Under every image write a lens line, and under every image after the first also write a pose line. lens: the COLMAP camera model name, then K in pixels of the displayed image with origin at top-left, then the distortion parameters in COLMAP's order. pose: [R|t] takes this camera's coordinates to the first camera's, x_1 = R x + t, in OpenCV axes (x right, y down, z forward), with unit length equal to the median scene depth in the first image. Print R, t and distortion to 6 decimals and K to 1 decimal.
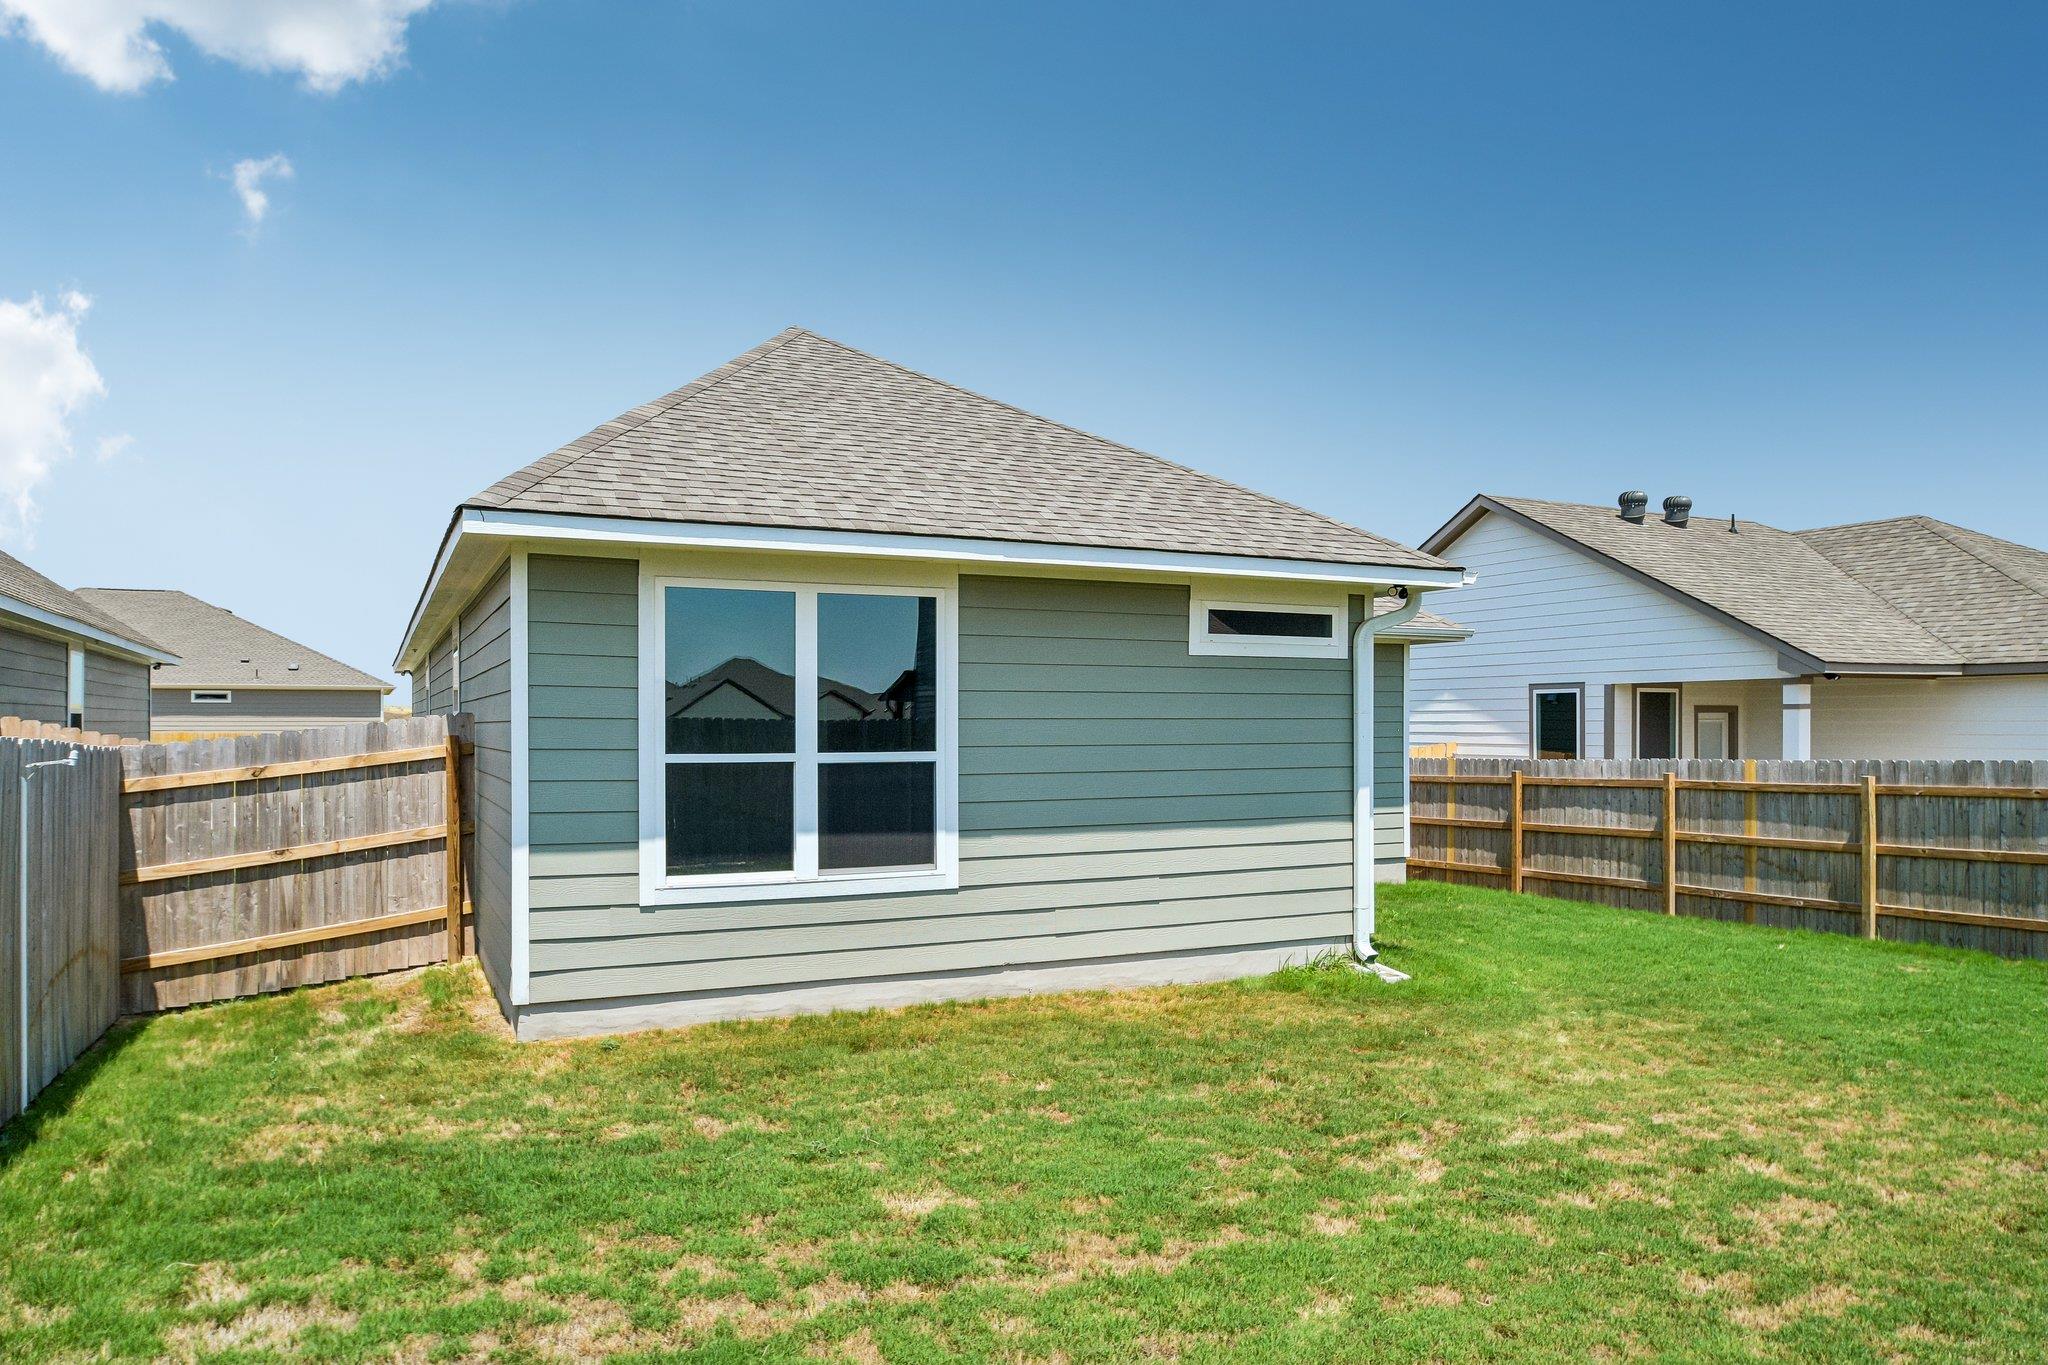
lens RADIAL K [[1367.1, 0, 1027.0], [0, 1367.1, 696.2], [0, 0, 1]] dist [-0.036096, 0.004771]
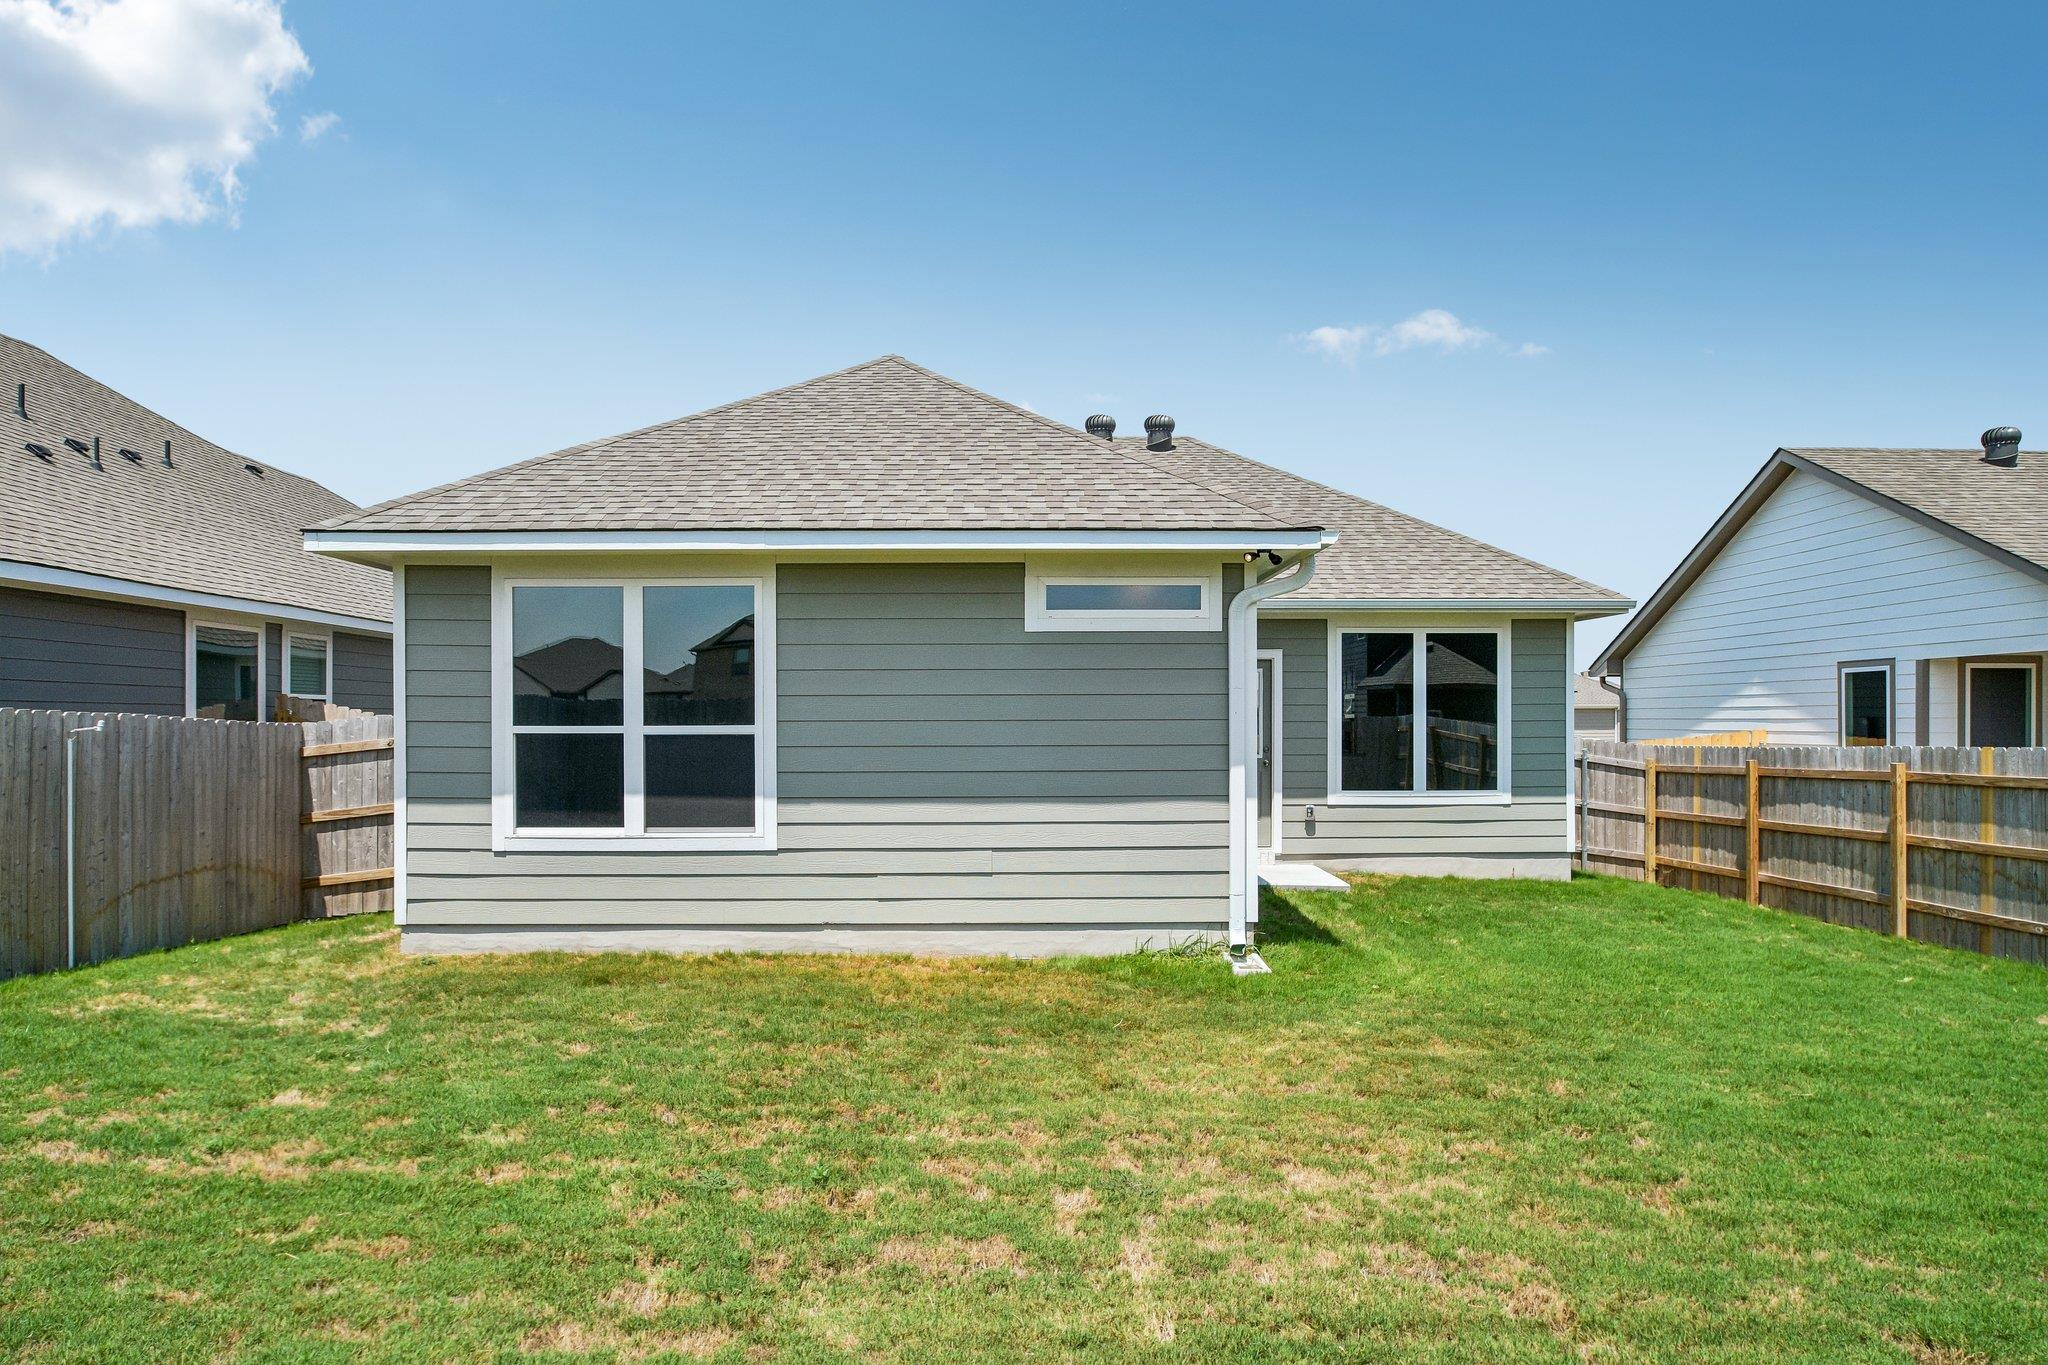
lens RADIAL K [[1233.4, 0, 1022.5], [0, 1233.4, 688.1], [0, 0, 1]] dist [-0.022761, -0.003068]
pose [[0.905258, -0.012986, -0.424664, 0.511669], [0.010342, 0.999910, -0.008533, 0.019595], [0.424737, 0.003333, 0.905311, 0.176049]]
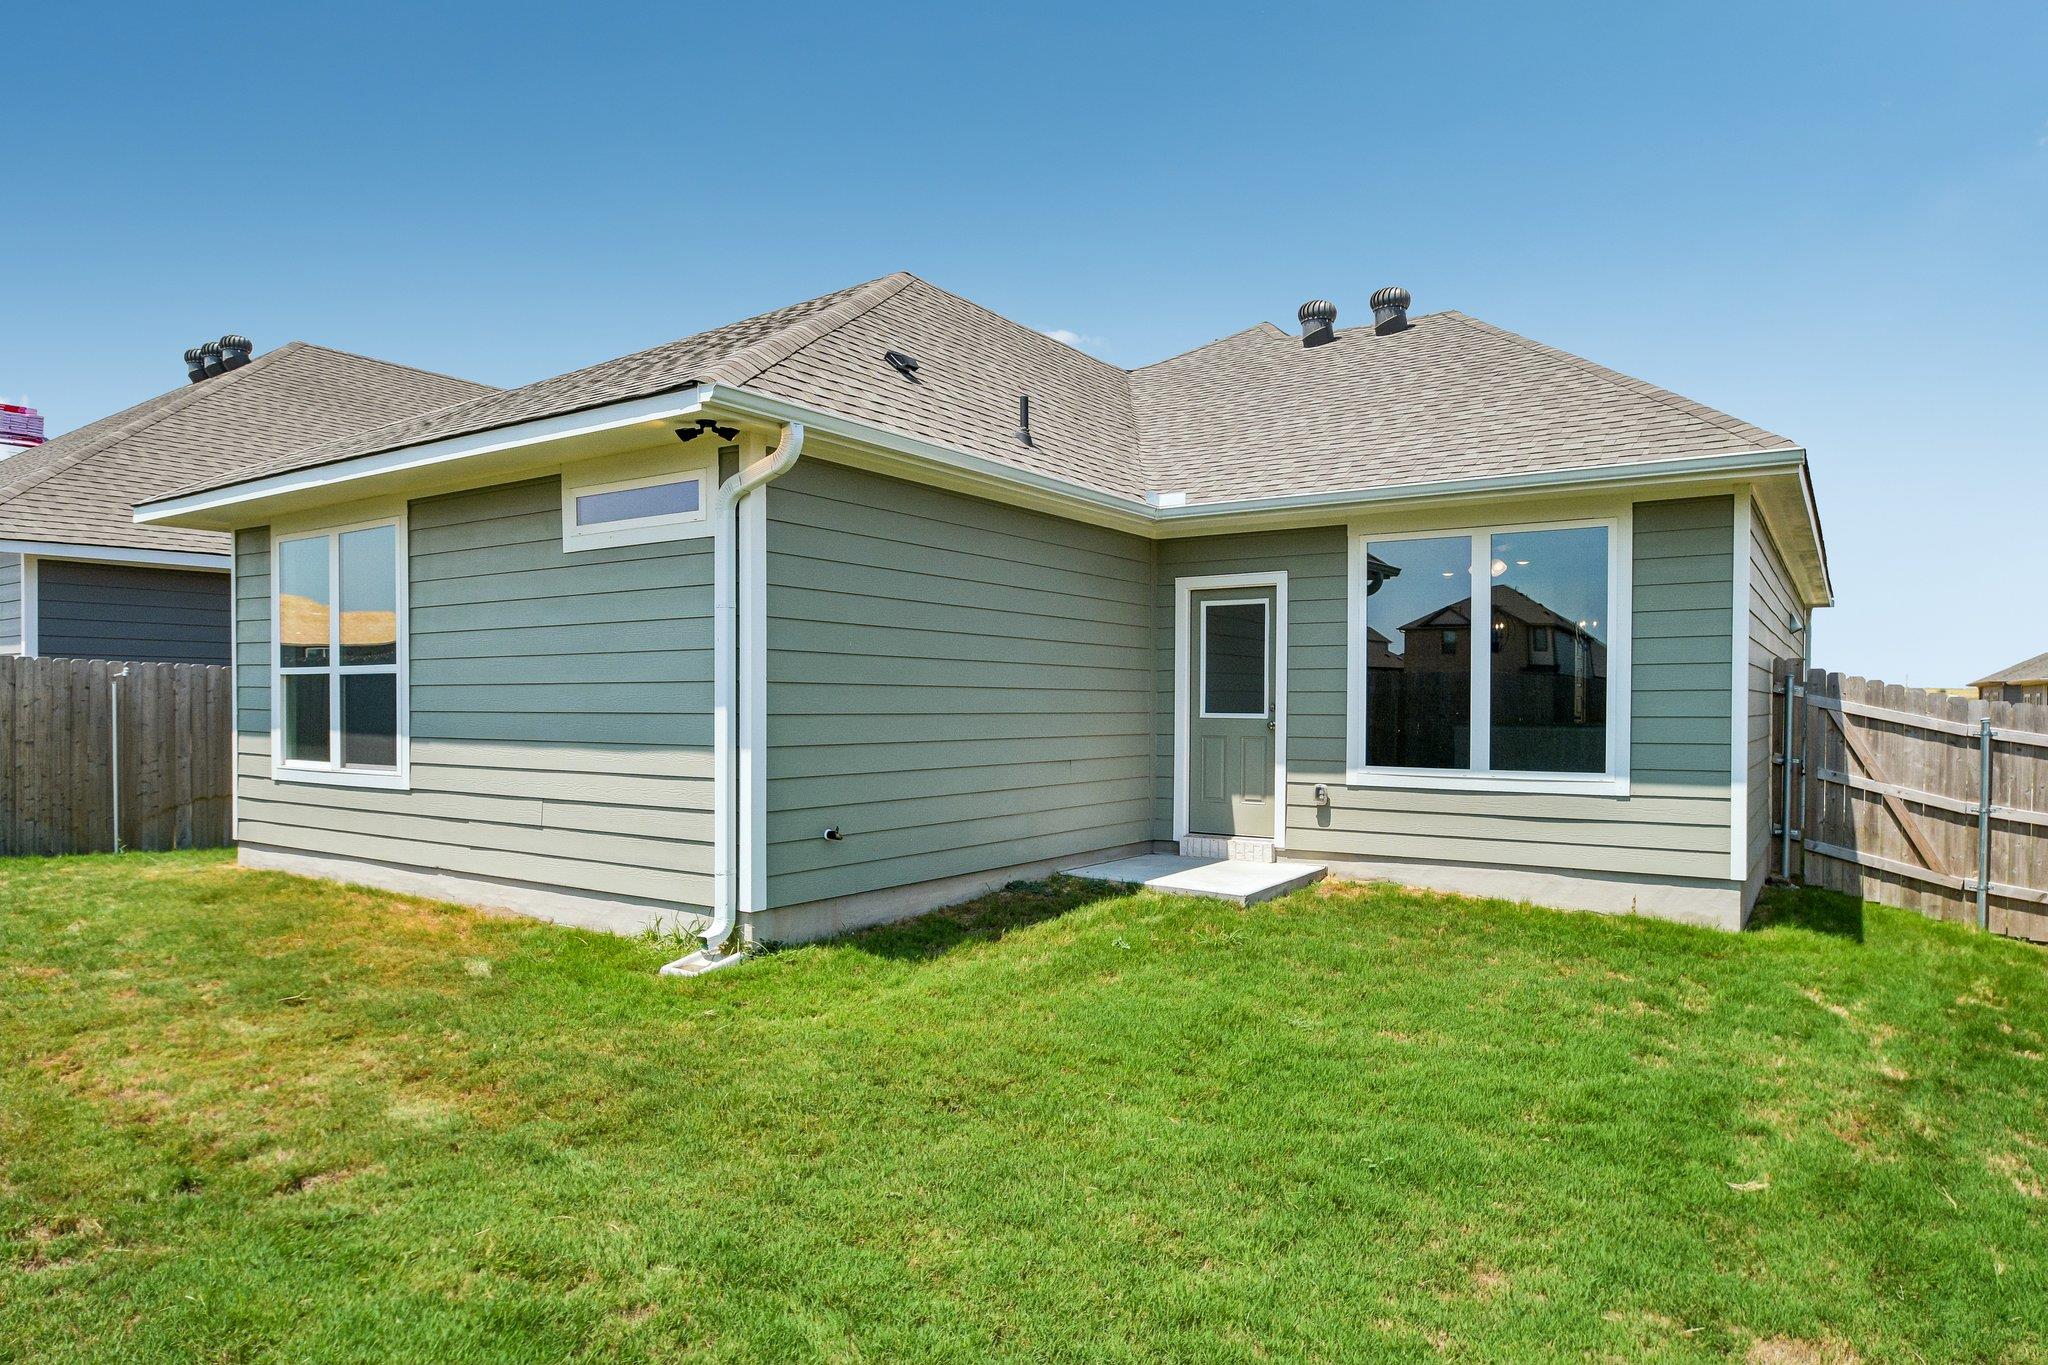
lens RADIAL K [[1233.4, 0, 1020.6], [0, 1233.4, 697.7], [0, 0, 1]] dist [-0.022761, -0.003068]
pose [[0.503383, -0.002078, -0.864061, 0.965034], [0.014262, 0.999881, 0.005904, 0.063973], [0.863946, -0.015295, 0.503353, 0.867294]]
